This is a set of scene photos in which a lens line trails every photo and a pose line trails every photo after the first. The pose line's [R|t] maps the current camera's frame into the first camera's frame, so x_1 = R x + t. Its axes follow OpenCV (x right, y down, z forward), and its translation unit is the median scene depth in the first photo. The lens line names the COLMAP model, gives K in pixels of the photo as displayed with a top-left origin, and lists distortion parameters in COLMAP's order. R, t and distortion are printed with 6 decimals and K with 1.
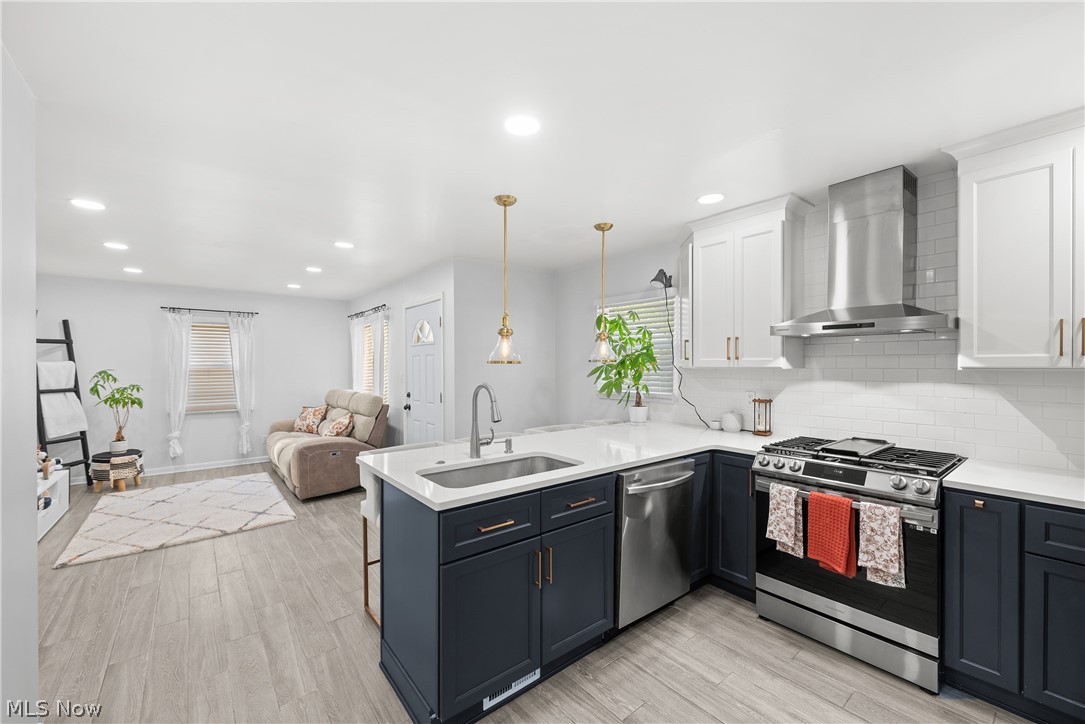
lens RADIAL K [[437.3, 0, 544.2], [0, 437.3, 367.5], [0, 0, 1]] dist [-0.001525, -0.000335]
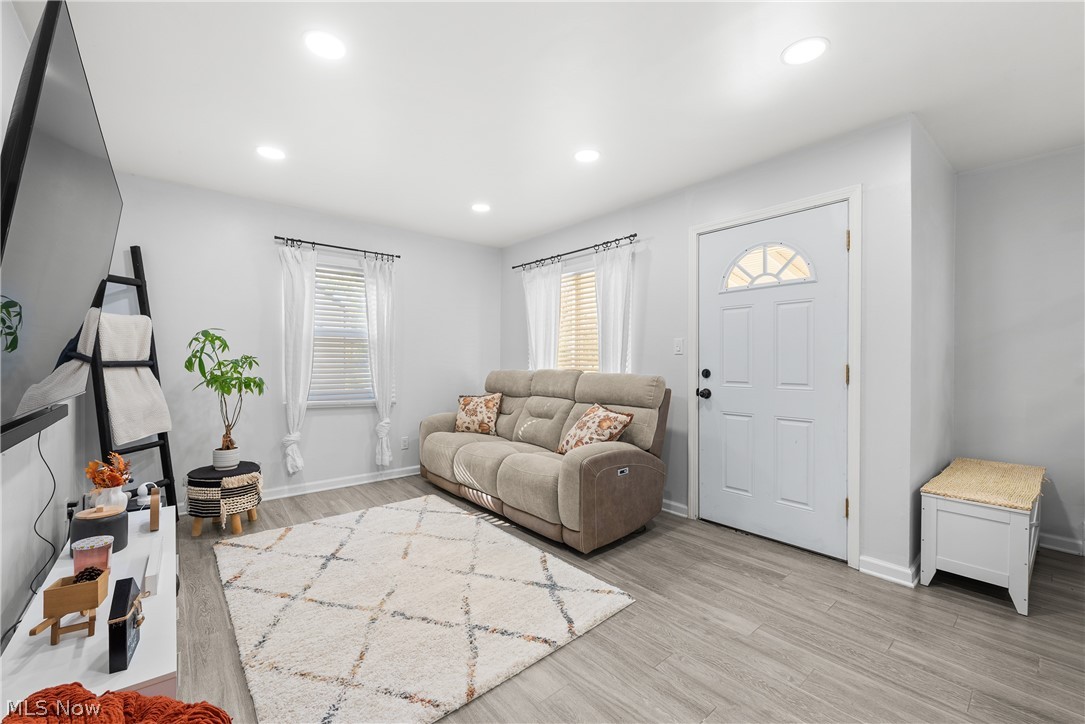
lens RADIAL K [[447.0, 0, 541.4], [0, 447.0, 363.9], [0, 0, 1]] dist [0.002910, -0.000083]
pose [[0.999646, 0.003954, 0.026307, -0.559796], [-0.003980, 0.999992, 0.000923, 0.049569], [-0.026303, -0.001027, 0.999653, 0.374052]]
